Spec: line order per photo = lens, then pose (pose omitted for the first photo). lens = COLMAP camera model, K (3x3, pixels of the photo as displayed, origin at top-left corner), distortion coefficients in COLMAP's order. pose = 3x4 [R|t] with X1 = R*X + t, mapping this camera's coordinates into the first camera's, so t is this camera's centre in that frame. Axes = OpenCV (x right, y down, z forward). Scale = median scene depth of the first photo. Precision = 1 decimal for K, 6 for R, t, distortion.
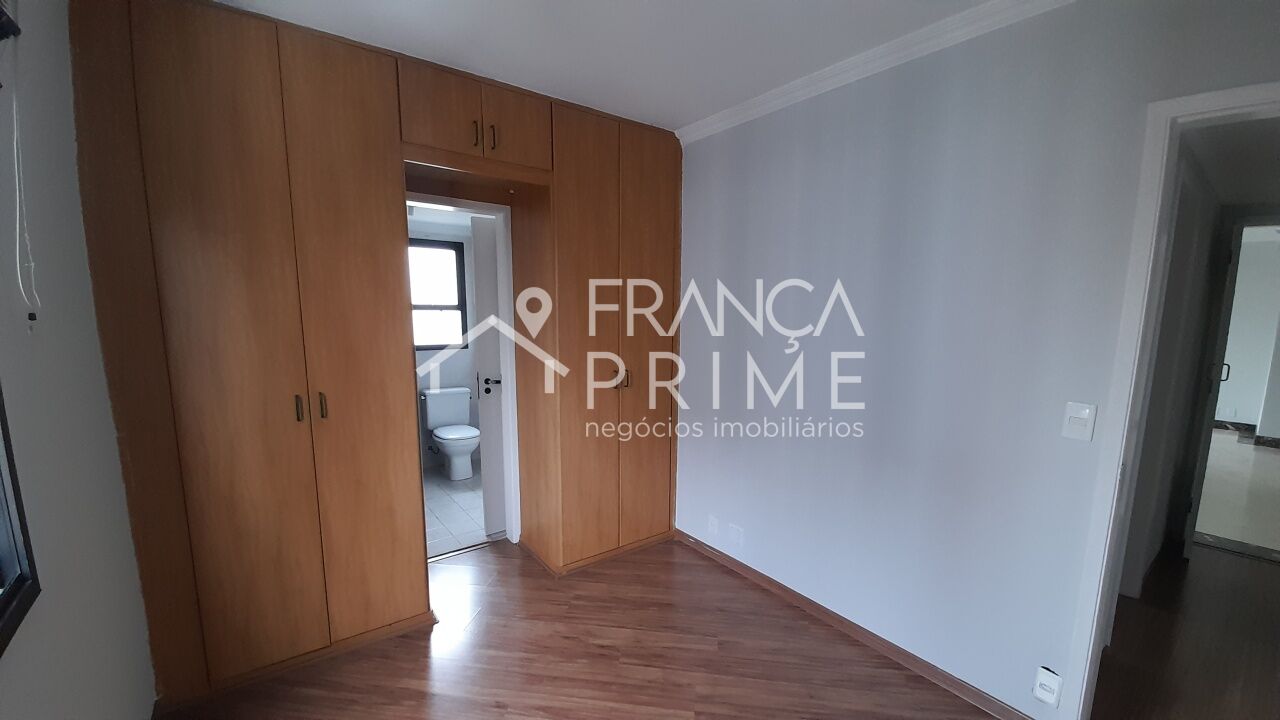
lens RADIAL K [[502.6, 0, 645.4], [0, 502.6, 383.2], [0, 0, 1]] dist [0.019055, -0.015660]
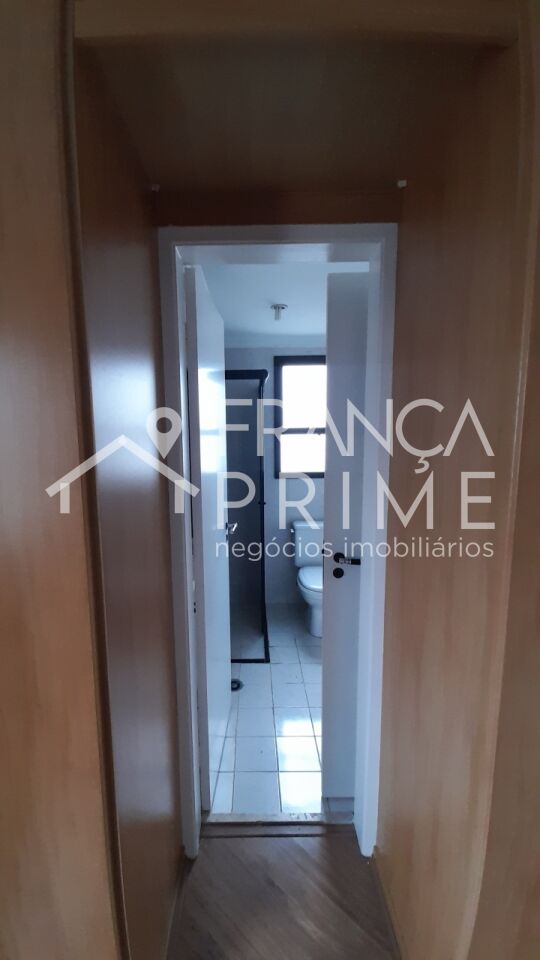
lens RADIAL K [[360.0, 0, 270.0], [0, 360.0, 480.0], [0, 0, 1]] dist [-0.002366, -0.000218]
pose [[0.815713, 0.060131, -0.575323, -0.159373], [-0.067764, 0.997668, 0.008196, -0.105870], [0.574474, 0.032301, 0.817885, 0.683424]]
